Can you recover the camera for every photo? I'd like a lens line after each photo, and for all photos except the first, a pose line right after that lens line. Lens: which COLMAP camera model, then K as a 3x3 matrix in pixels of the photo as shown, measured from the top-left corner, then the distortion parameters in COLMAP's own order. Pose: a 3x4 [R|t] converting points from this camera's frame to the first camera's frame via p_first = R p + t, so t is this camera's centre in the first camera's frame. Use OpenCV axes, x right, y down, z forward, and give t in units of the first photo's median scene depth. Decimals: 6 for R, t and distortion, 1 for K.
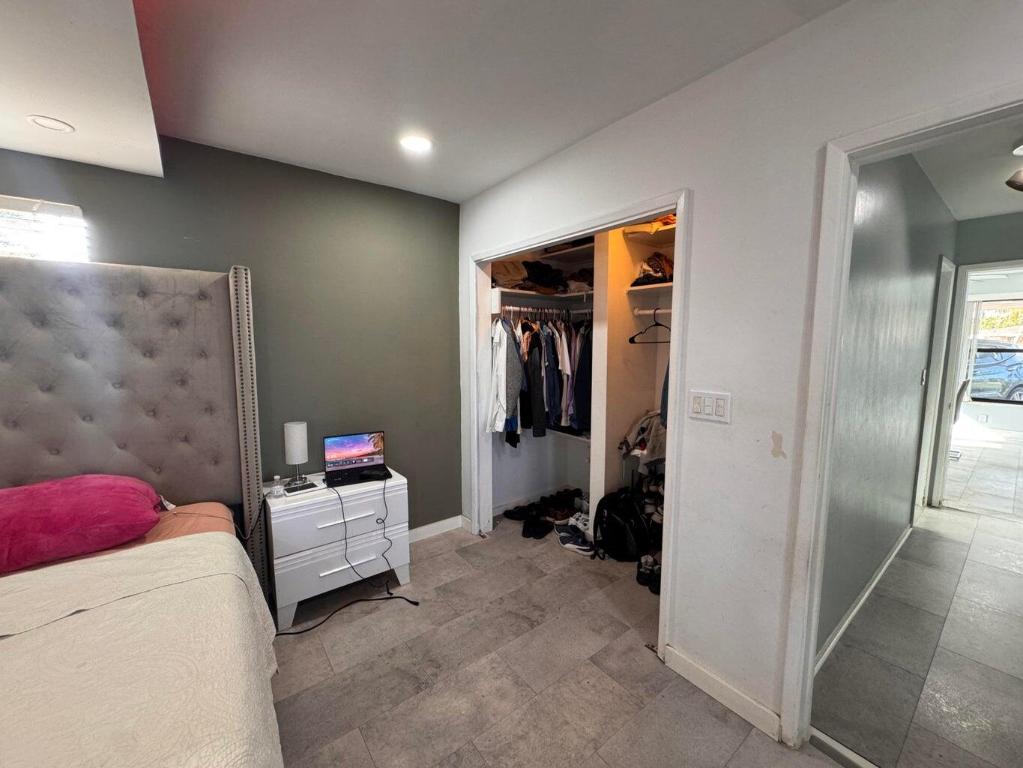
lens RADIAL K [[408.3, 0, 511.5], [0, 408.3, 384.0], [0, 0, 1]] dist [-0.002717, -0.000153]
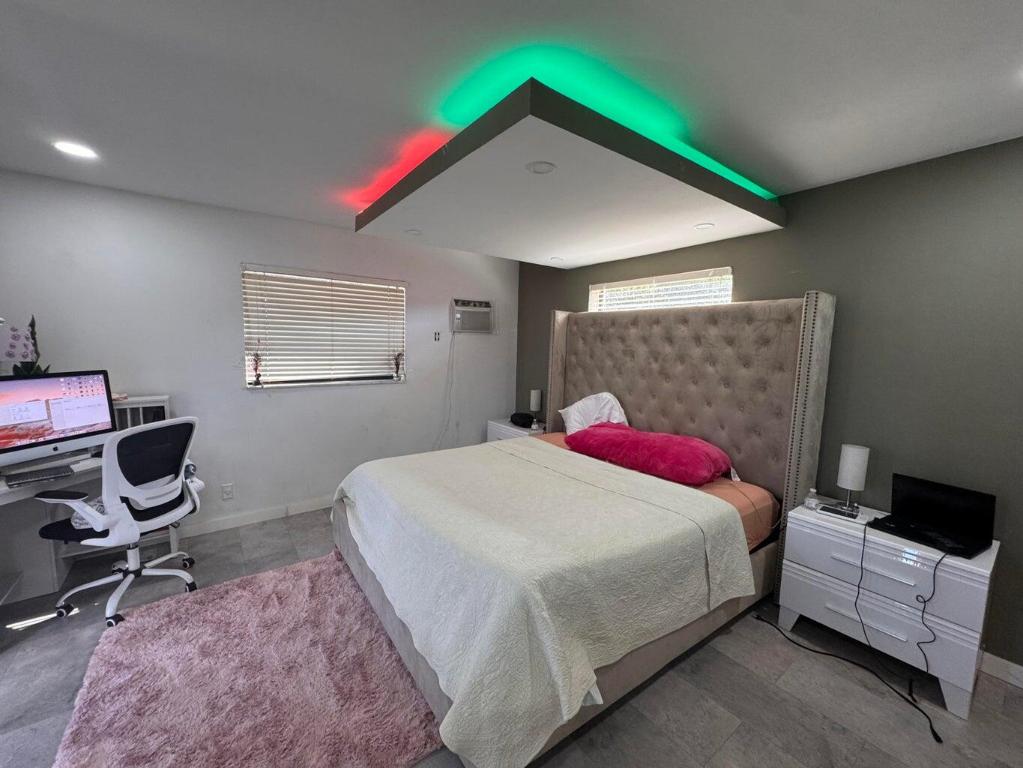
lens RADIAL K [[408.3, 0, 511.5], [0, 408.3, 384.0], [0, 0, 1]] dist [-0.002717, -0.000153]
pose [[-0.017705, 0.096672, -0.995159, 0.443145], [-0.124368, 0.987372, 0.098129, -0.044069], [0.992078, 0.125503, -0.005458, 0.212436]]
